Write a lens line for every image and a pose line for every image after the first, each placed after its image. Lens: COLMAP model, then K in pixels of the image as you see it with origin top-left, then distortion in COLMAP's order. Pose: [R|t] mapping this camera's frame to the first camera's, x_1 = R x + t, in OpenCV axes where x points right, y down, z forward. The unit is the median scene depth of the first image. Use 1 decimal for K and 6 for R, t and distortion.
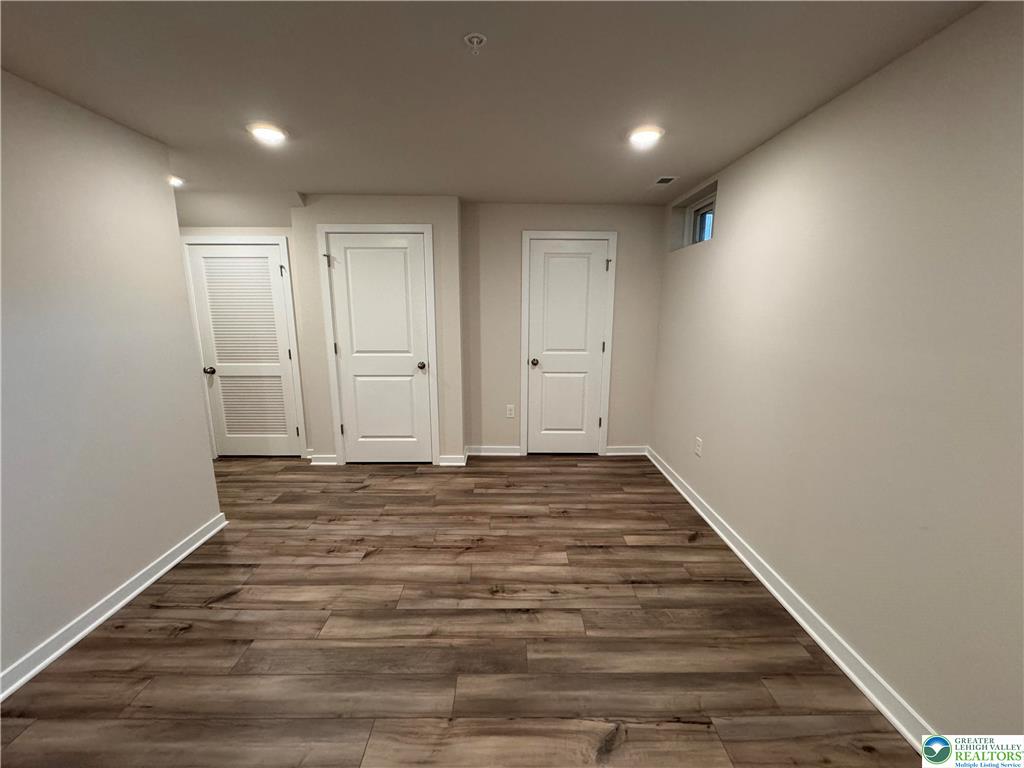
lens RADIAL K [[407.1, 0, 512.6], [0, 407.1, 382.6], [0, 0, 1]] dist [-0.003117, 0.000044]
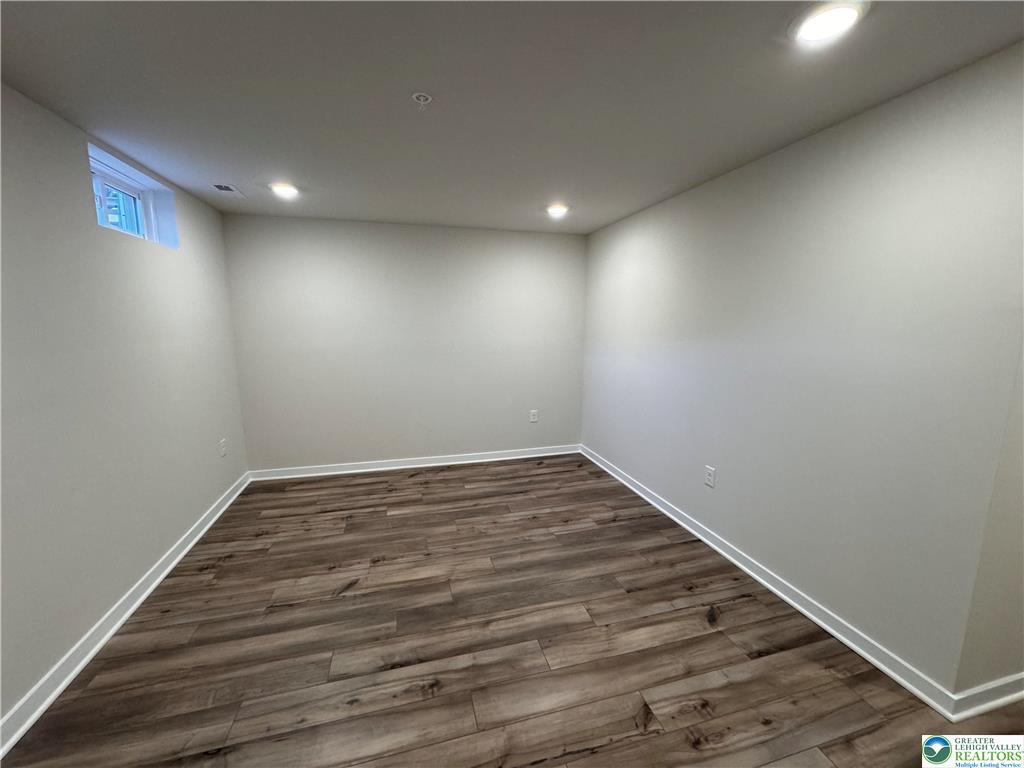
lens RADIAL K [[407.1, 0, 511.4], [0, 407.1, 388.9], [0, 0, 1]] dist [-0.003117, 0.000044]
pose [[-0.968528, 0.037654, -0.246041, -0.017644], [-0.049607, 0.939459, 0.339051, -0.316785], [0.243912, 0.340586, -0.908024, 1.682617]]
